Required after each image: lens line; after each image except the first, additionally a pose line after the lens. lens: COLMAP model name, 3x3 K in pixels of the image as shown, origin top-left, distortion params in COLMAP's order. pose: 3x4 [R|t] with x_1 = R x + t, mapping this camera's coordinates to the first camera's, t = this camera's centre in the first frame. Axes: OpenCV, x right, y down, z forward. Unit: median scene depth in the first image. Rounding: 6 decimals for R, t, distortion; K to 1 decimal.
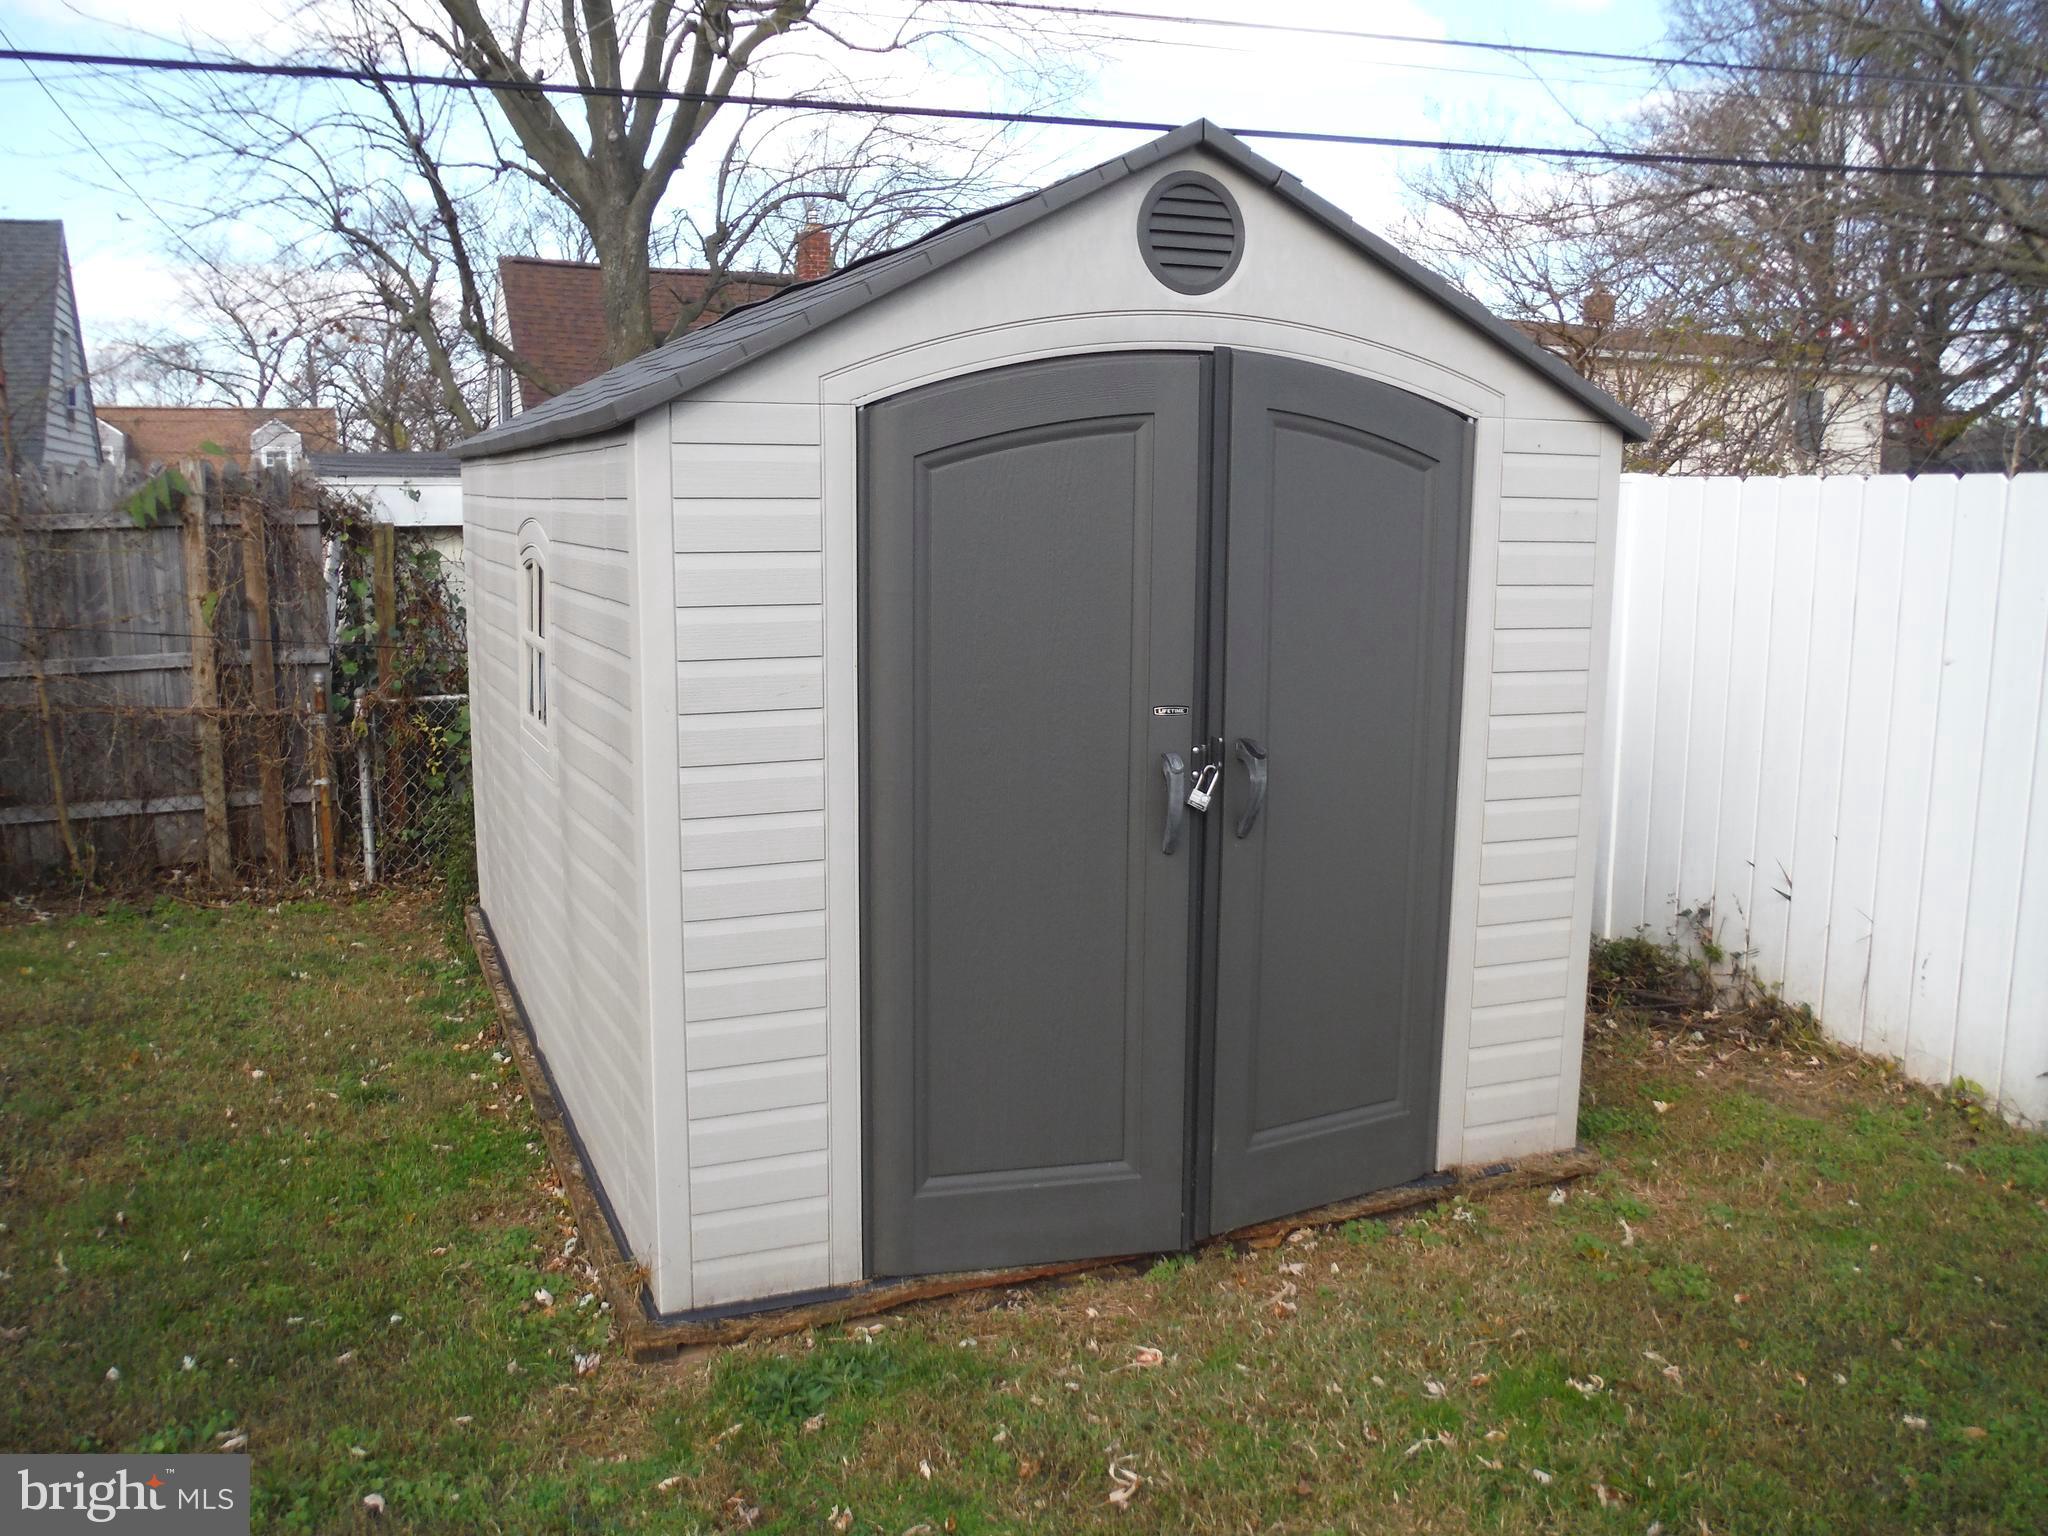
lens RADIAL K [[1723.6, 0, 1004.7], [0, 1723.6, 766.2], [0, 0, 1]] dist [-0.086357, 0.050683]
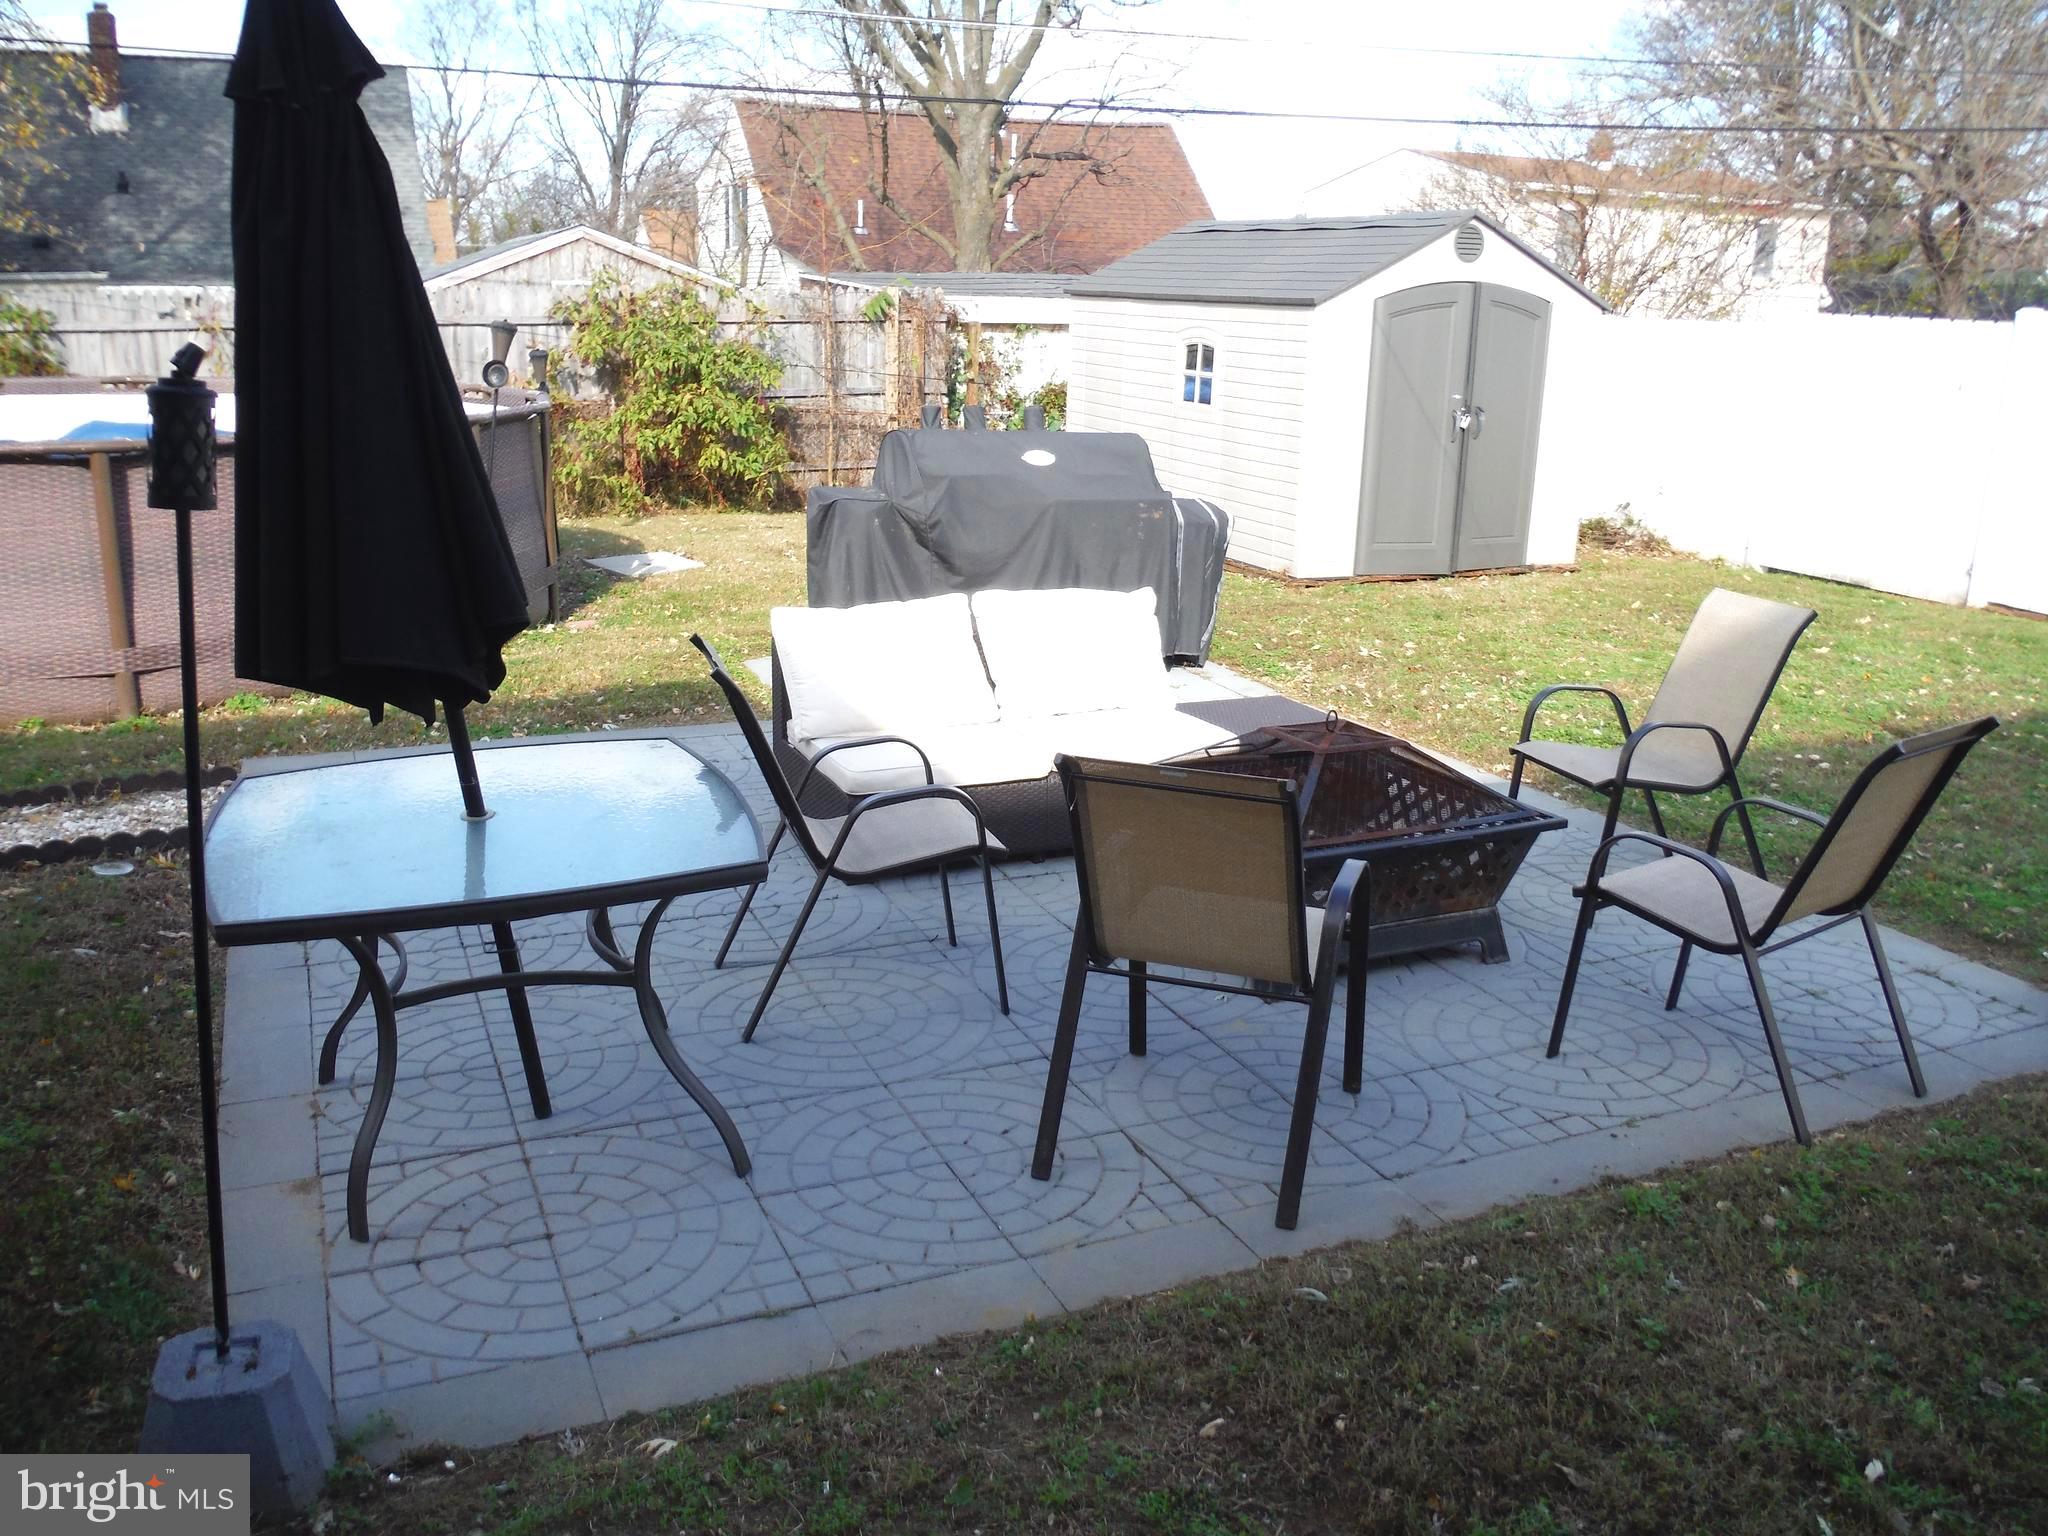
lens RADIAL K [[1723.6, 0, 1029.8], [0, 1723.6, 774.6], [0, 0, 1]] dist [-0.086357, 0.050683]
pose [[0.999530, 0.011682, 0.028332, -0.379242], [-0.015036, 0.992512, 0.121215, 0.142749], [-0.026704, -0.121584, 0.992222, -1.079452]]
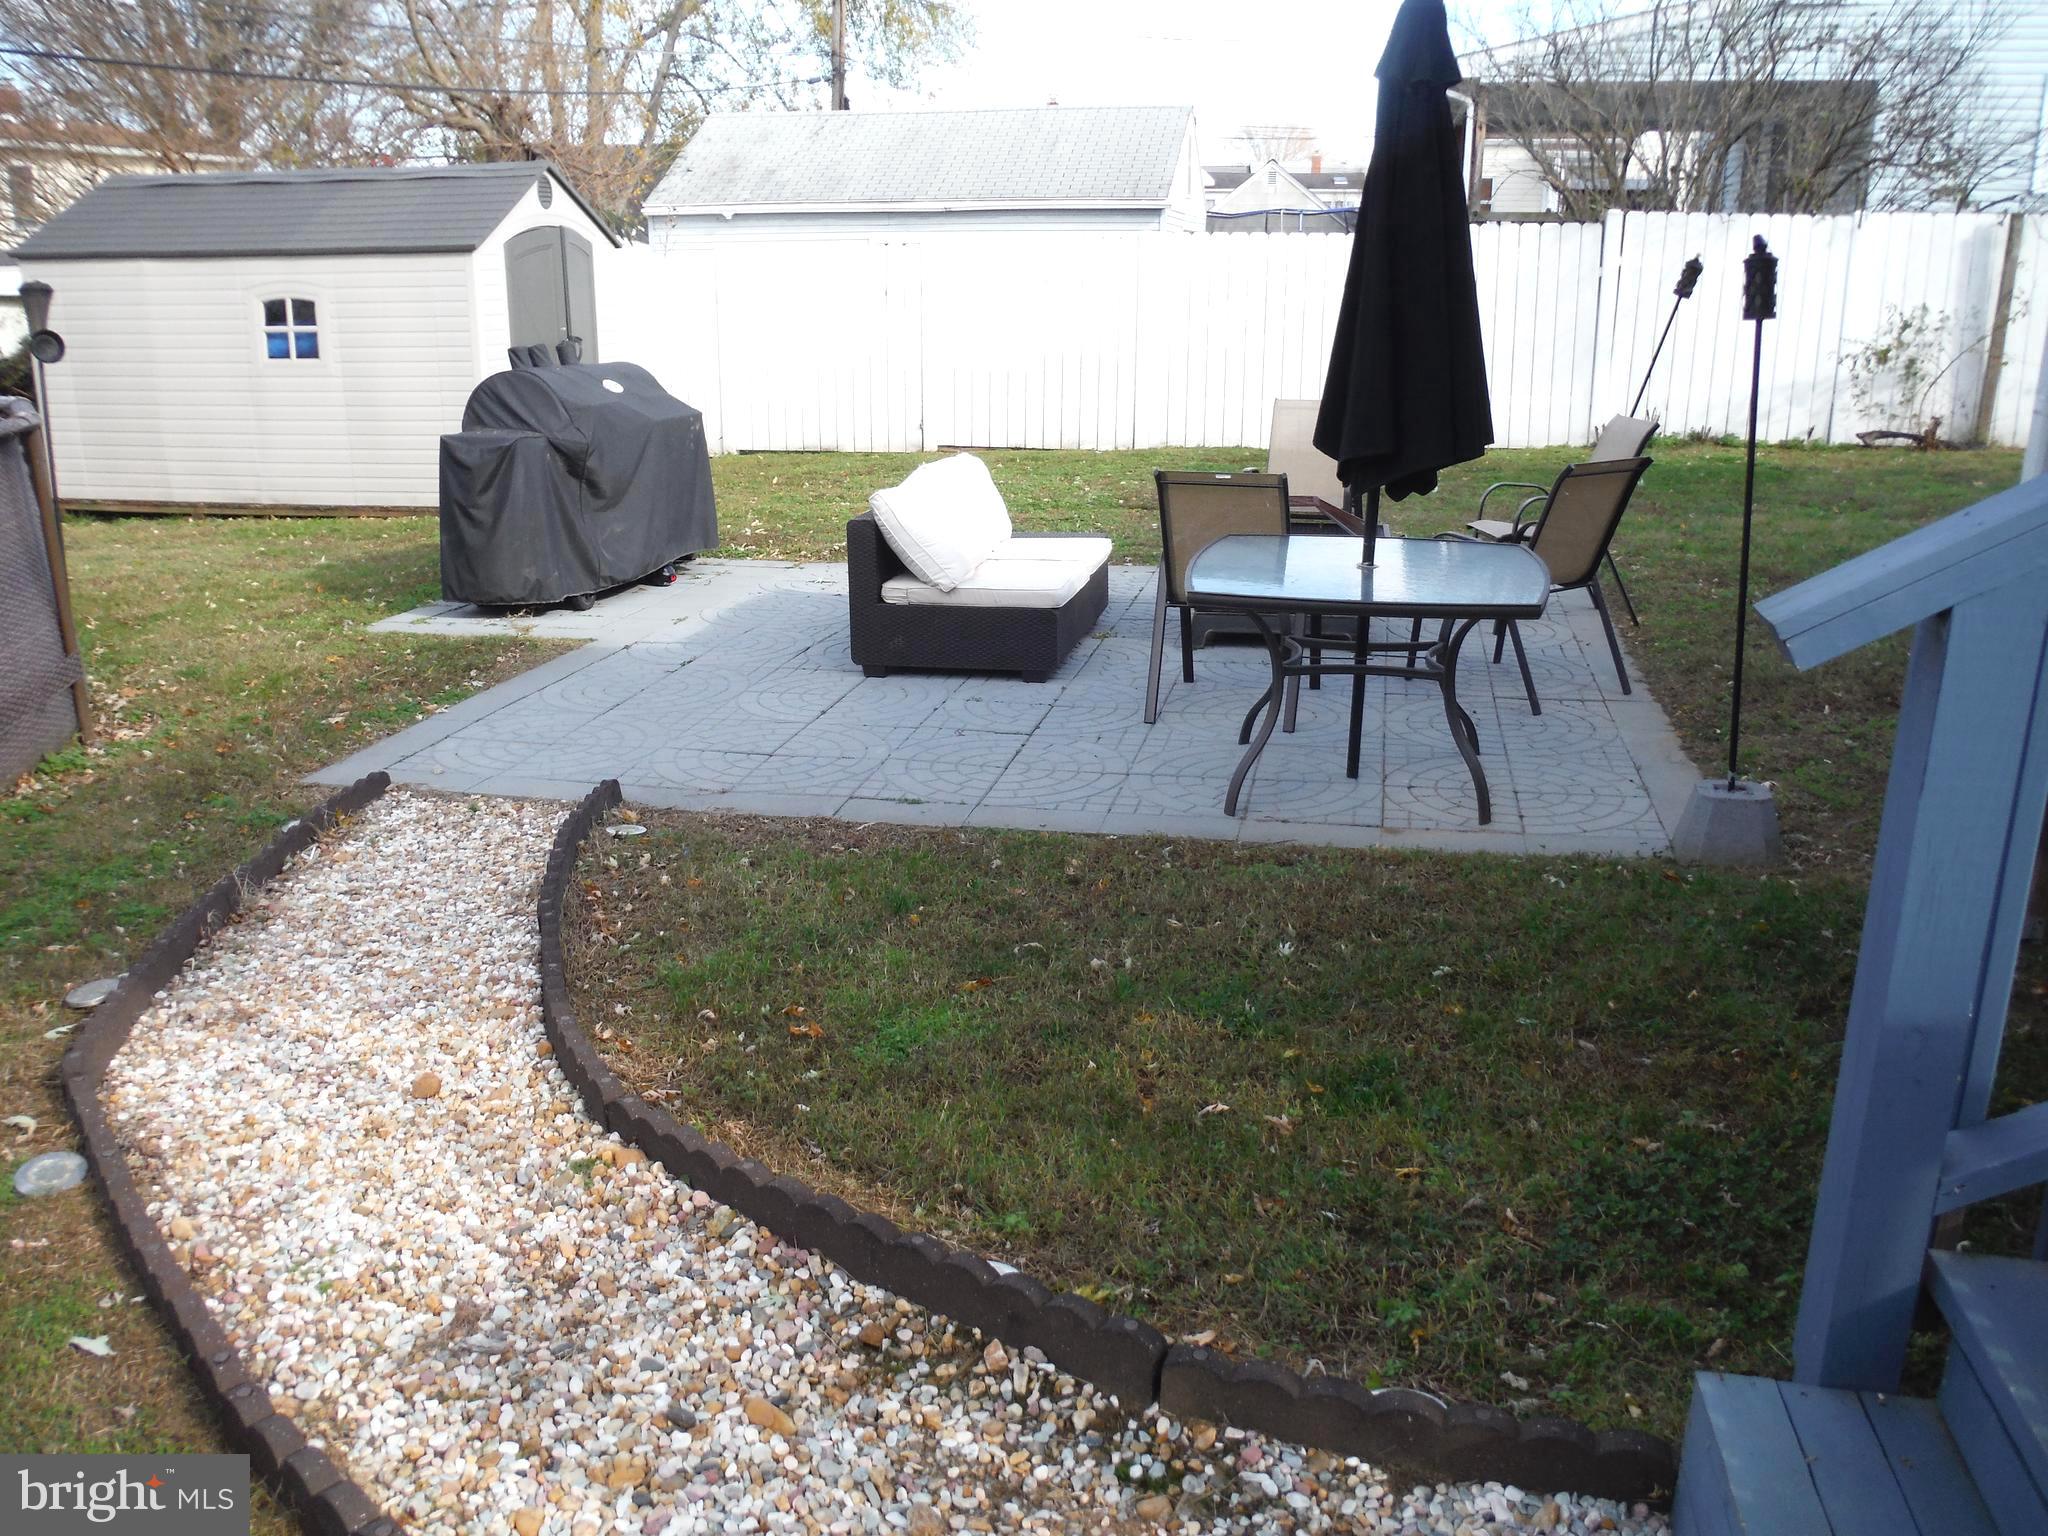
lens RADIAL K [[1723.6, 0, 1023.9], [0, 1723.6, 775.5], [0, 0, 1]] dist [-0.086357, 0.050683]
pose [[0.554869, -0.245809, 0.794795, -1.185440], [0.135059, 0.969295, 0.205489, 0.133020], [-0.820902, -0.006676, 0.571030, -0.893885]]
